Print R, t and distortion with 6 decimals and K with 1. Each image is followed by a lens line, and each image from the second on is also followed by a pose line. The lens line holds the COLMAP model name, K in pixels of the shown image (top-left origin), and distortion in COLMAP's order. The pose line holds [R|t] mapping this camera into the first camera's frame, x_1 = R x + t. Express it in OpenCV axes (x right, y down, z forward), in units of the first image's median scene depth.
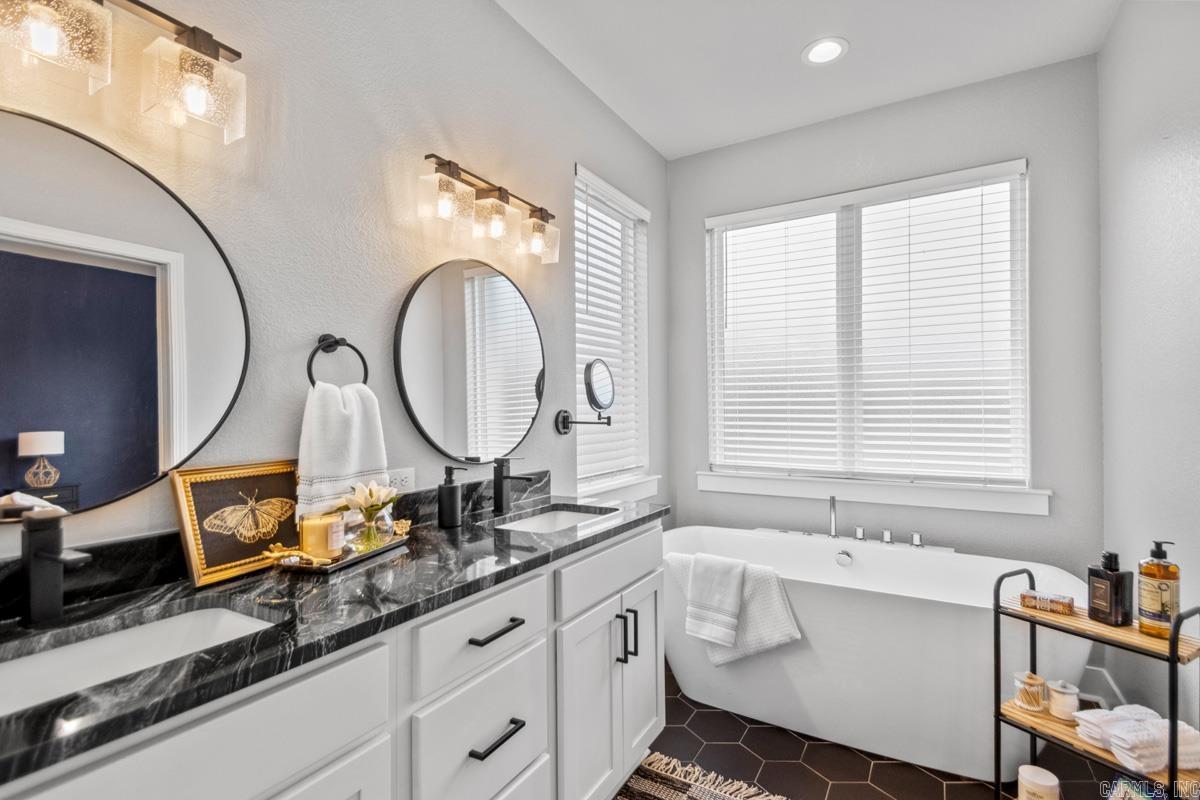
lens RADIAL K [[558.3, 0, 615.0], [0, 558.3, 406.5], [0, 0, 1]] dist [0.016017, -0.011833]
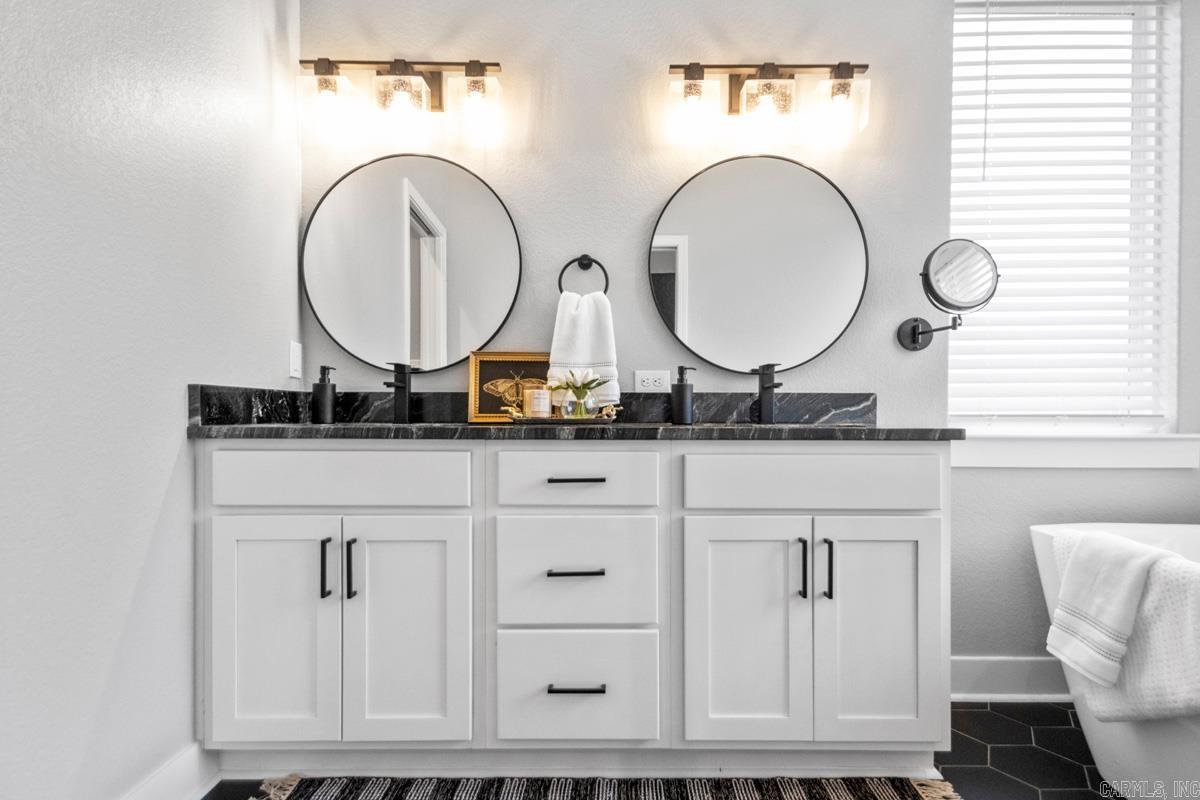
lens RADIAL K [[603.1, 0, 600.5], [0, 603.1, 425.8], [0, 0, 1]] dist [0.000124, -0.000082]
pose [[0.491307, 0.030851, -0.870440, 0.483668], [-0.001307, 0.999397, 0.034684, 0.144365], [0.870986, -0.015903, 0.491051, 0.260930]]
